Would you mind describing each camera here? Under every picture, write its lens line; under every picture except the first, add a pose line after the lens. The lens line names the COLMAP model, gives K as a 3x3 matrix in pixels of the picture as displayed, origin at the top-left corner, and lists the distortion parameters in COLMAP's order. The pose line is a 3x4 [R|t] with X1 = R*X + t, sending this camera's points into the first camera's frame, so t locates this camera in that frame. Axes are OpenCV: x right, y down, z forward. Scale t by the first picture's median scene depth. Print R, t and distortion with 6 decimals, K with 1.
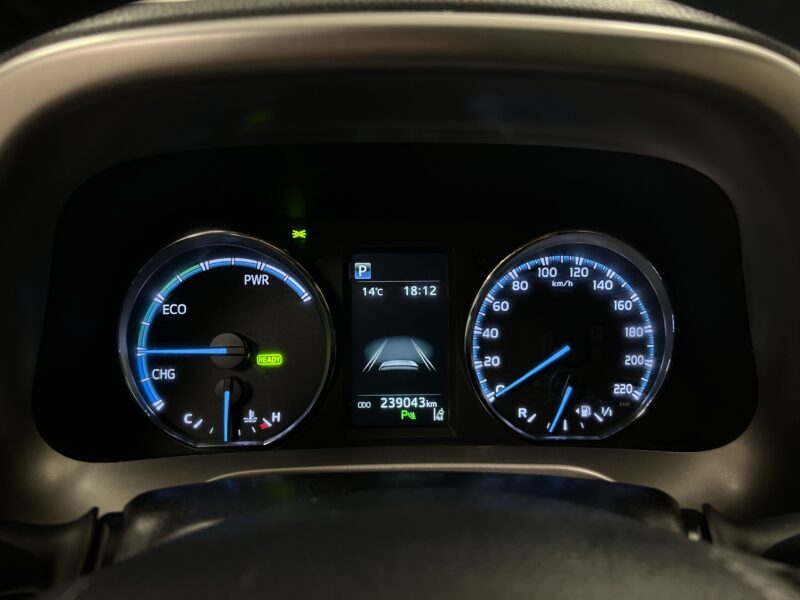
lens RADIAL K [[606.3, 0, 402.3], [0, 606.3, 297.6], [0, 0, 1]] dist [0.042092, -0.061250]
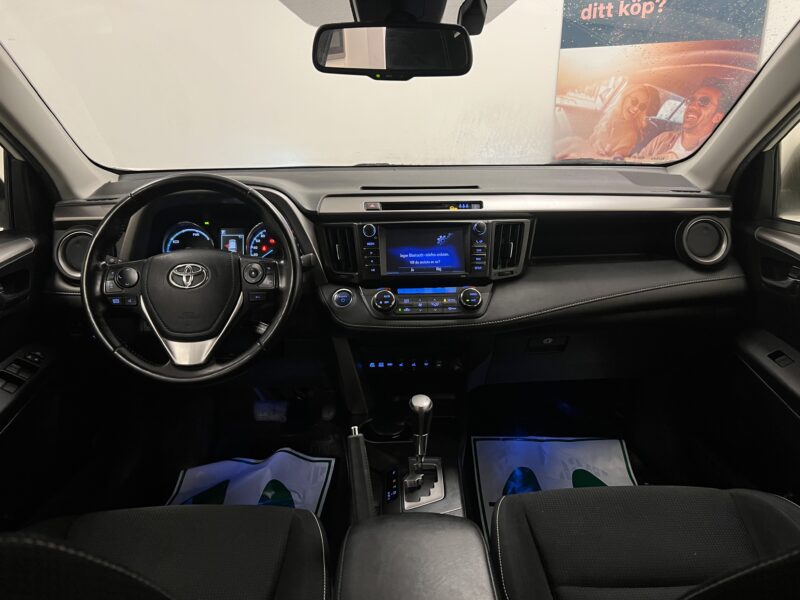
lens RADIAL K [[601.5, 0, 406.7], [0, 601.5, 299.2], [0, 0, 1]] dist [0.075469, -0.112714]
pose [[0.999986, -0.004067, 0.003336, 1.128653], [0.004039, 0.999956, 0.008433, 0.368232], [-0.003370, -0.008419, 0.999959, -2.998532]]
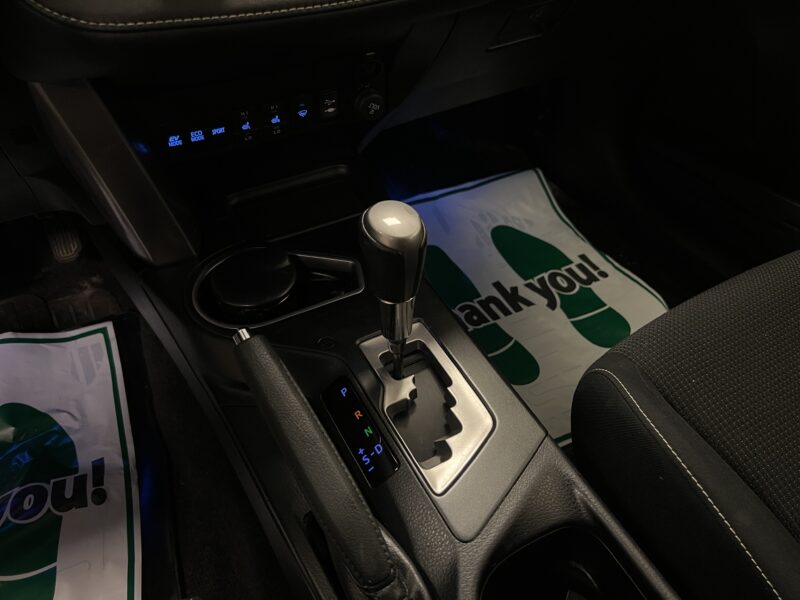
lens RADIAL K [[606.3, 0, 402.3], [0, 606.3, 297.6], [0, 0, 1]] dist [0.042092, -0.061250]
pose [[0.881520, -0.305538, 0.359958, 0.737857], [0.118961, 0.881518, 0.456917, 0.539552], [-0.456915, -0.359961, 0.813423, -0.733874]]
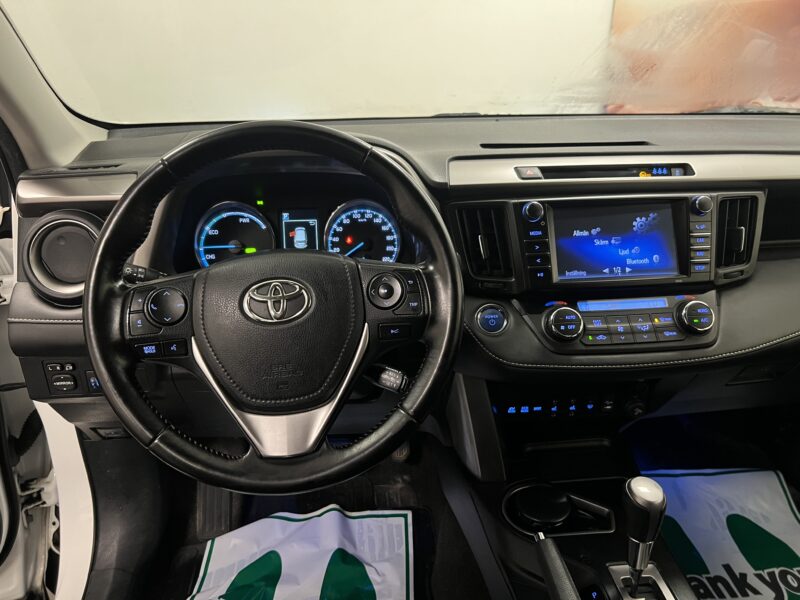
lens RADIAL K [[606.3, 0, 402.3], [0, 606.3, 297.6], [0, 0, 1]] dist [0.042092, -0.061250]
pose [[0.997261, -0.026973, 0.068875, 0.246809], [0.022541, 0.997674, 0.064324, 0.147872], [-0.070450, -0.062595, 0.995549, -1.663371]]
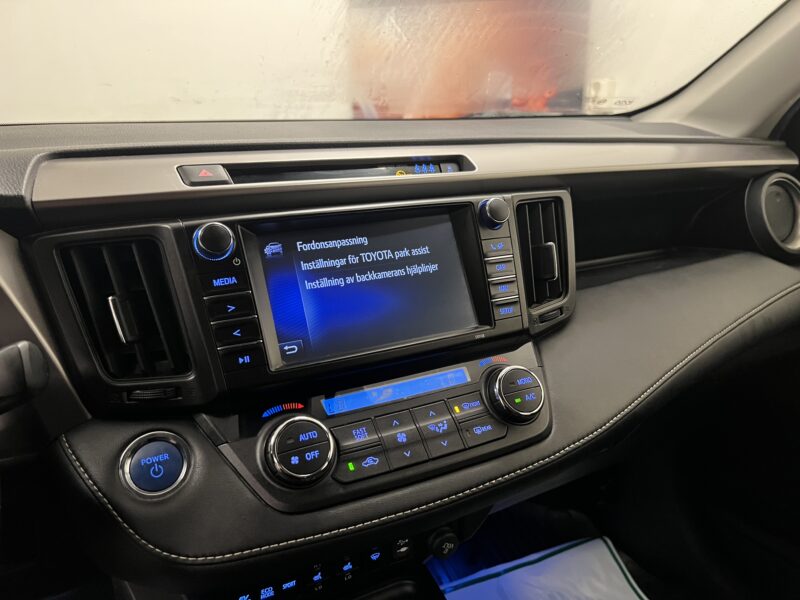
lens RADIAL K [[606.3, 0, 402.3], [0, 606.3, 297.6], [0, 0, 1]] dist [0.042092, -0.061250]
pose [[0.903897, -0.128022, 0.408144, 0.745479], [0.141777, 0.989892, -0.003490, 0.148861], [-0.403572, 0.061020, 0.912911, -0.612195]]
